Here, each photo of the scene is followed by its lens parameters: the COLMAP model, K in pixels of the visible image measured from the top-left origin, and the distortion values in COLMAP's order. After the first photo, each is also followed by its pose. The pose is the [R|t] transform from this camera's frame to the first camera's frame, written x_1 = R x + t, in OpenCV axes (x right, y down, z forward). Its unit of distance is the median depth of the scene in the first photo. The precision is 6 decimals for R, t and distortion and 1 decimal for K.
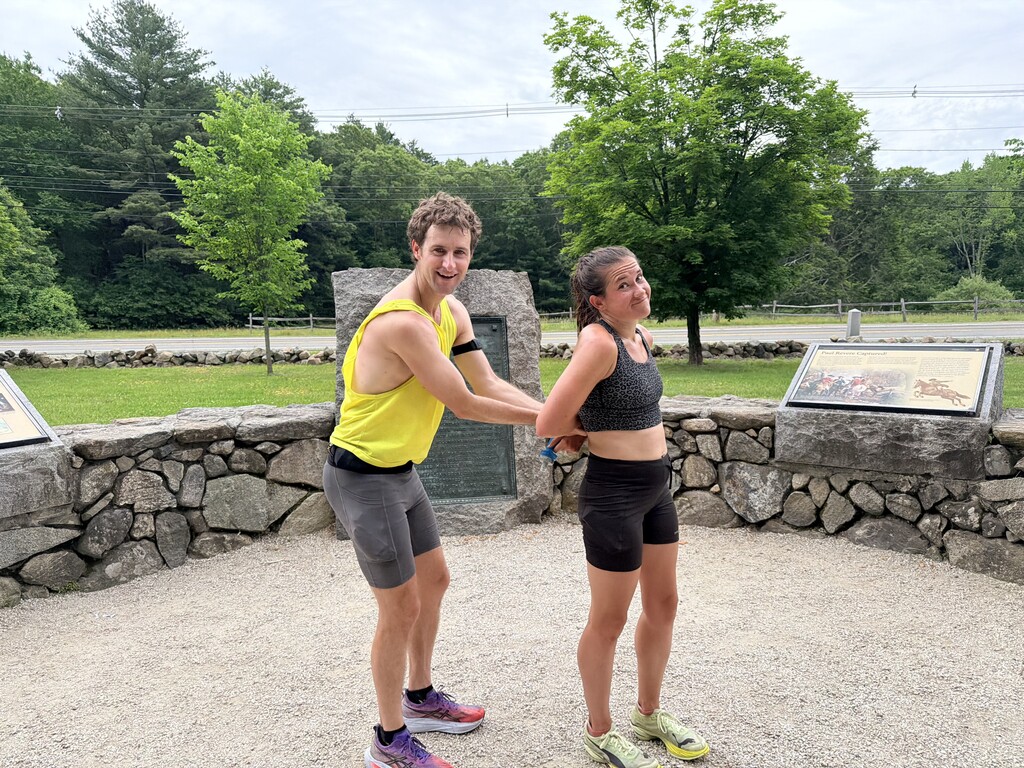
lens RADIAL K [[708.3, 0, 512.8], [0, 708.3, 396.3], [0, 0, 1]] dist [0.110548, -0.165891]
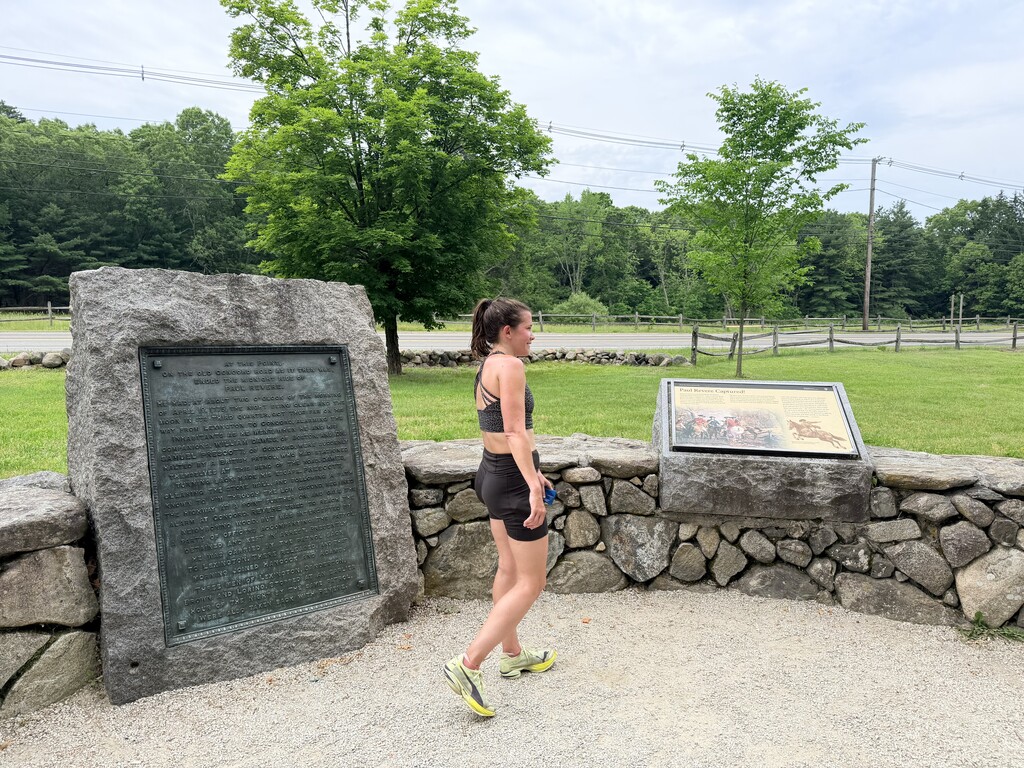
lens RADIAL K [[708.3, 0, 512.8], [0, 708.3, 396.3], [0, 0, 1]] dist [0.110548, -0.165891]
pose [[0.882808, -0.019583, 0.469326, -0.223284], [0.019737, 0.999795, 0.004592, -0.063497], [-0.469320, 0.005209, 0.883013, 0.280868]]
